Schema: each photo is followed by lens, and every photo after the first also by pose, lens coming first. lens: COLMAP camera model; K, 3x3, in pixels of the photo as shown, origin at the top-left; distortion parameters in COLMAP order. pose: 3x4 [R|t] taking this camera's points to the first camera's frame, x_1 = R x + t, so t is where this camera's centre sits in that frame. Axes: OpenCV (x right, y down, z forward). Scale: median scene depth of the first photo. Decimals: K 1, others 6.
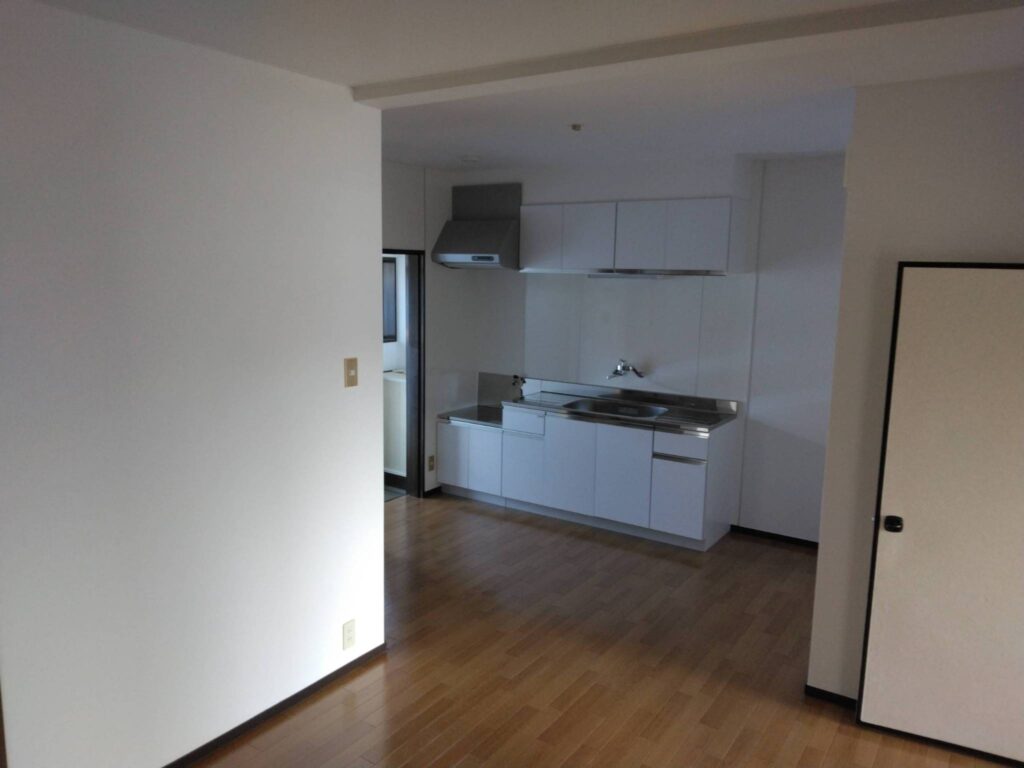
lens RADIAL K [[763.2, 0, 512.0], [0, 763.2, 384.0], [0, 0, 1]] dist [0.045655, -0.072561]
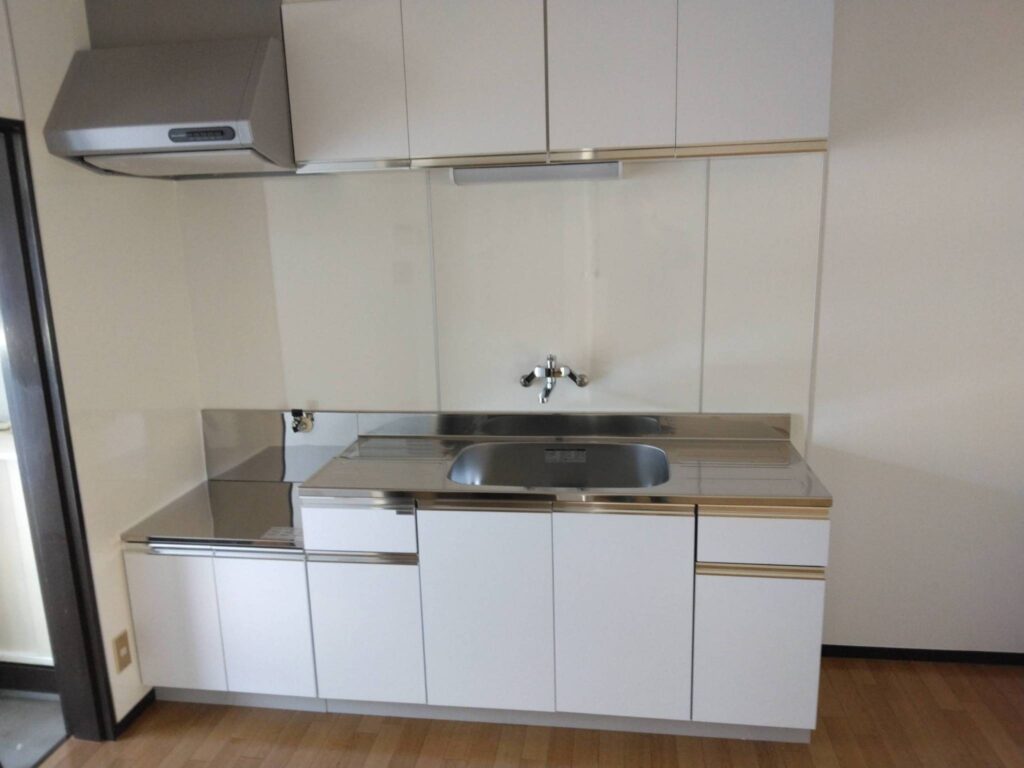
lens RADIAL K [[763.2, 0, 512.0], [0, 763.2, 384.0], [0, 0, 1]] dist [0.045655, -0.072561]
pose [[0.901363, -0.132116, 0.412421, -0.071373], [0.107027, 0.990747, 0.083465, -0.054747], [-0.419632, -0.031092, 0.907162, 0.565494]]
